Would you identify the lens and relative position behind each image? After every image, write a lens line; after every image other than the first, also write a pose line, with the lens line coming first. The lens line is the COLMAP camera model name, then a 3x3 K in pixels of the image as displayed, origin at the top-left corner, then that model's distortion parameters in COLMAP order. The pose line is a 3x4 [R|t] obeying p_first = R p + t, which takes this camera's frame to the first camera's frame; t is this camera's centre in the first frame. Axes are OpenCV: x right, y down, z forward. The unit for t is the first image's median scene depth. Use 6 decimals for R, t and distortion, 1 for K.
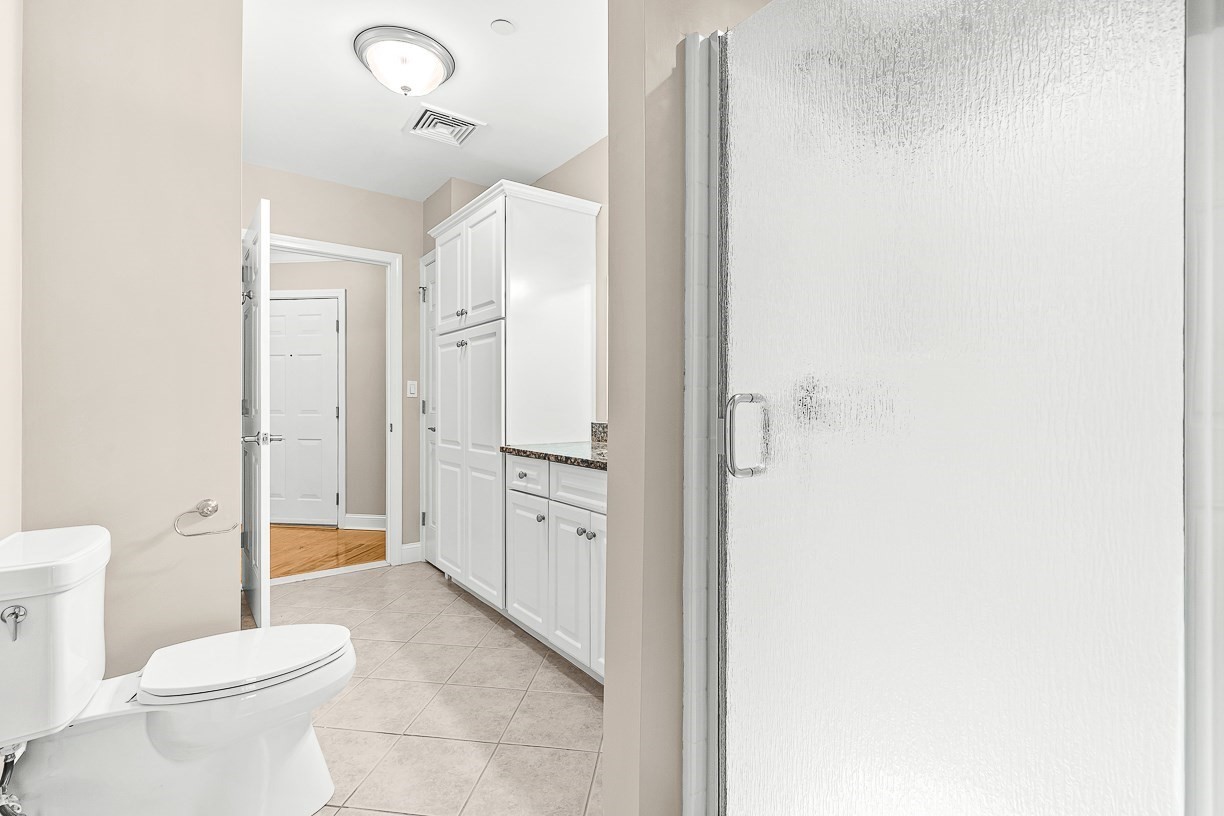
lens RADIAL K [[528.2, 0, 614.3], [0, 528.2, 403.6], [0, 0, 1]] dist [-0.001781, -0.000204]
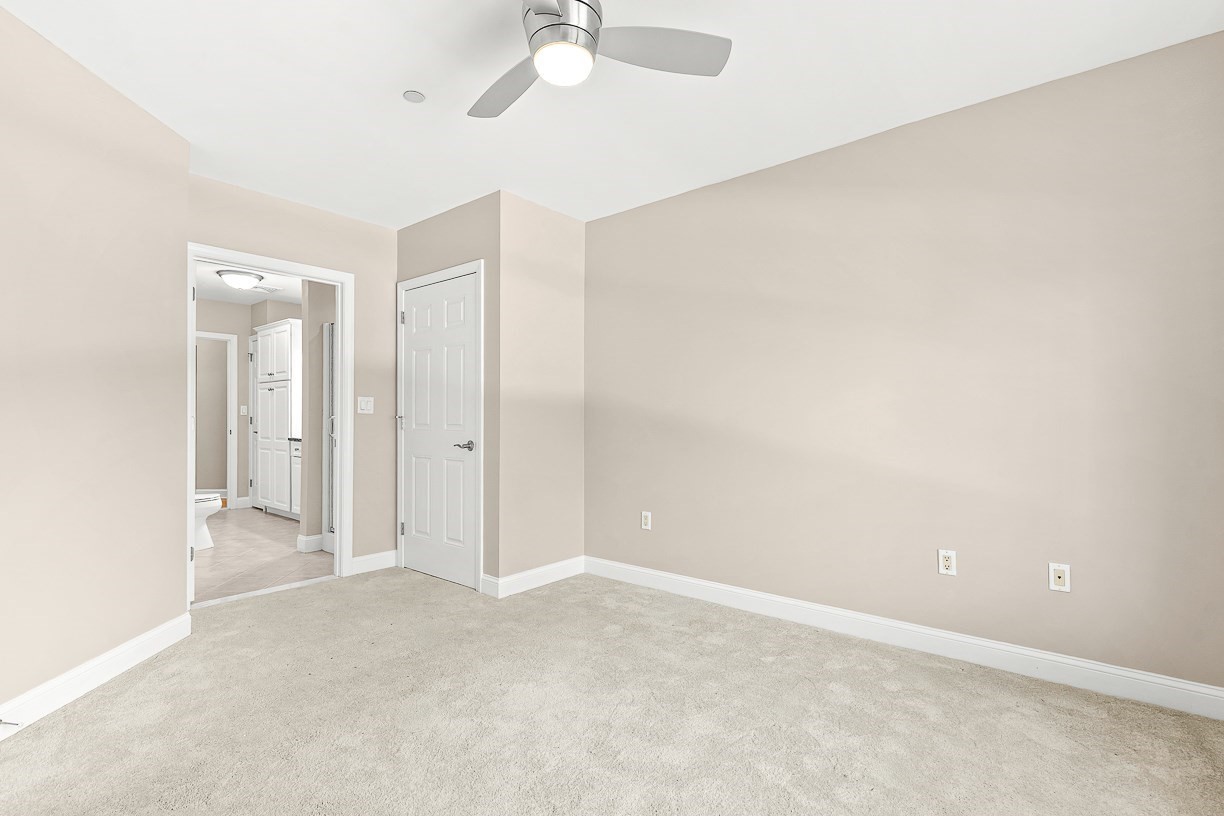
lens RADIAL K [[528.2, 0, 605.6], [0, 528.2, 405.5], [0, 0, 1]] dist [-0.001781, -0.000204]
pose [[0.972929, -0.005665, 0.231035, 0.443901], [0.009294, 0.999850, -0.014622, -0.007711], [-0.230917, 0.016373, 0.972836, -1.143036]]
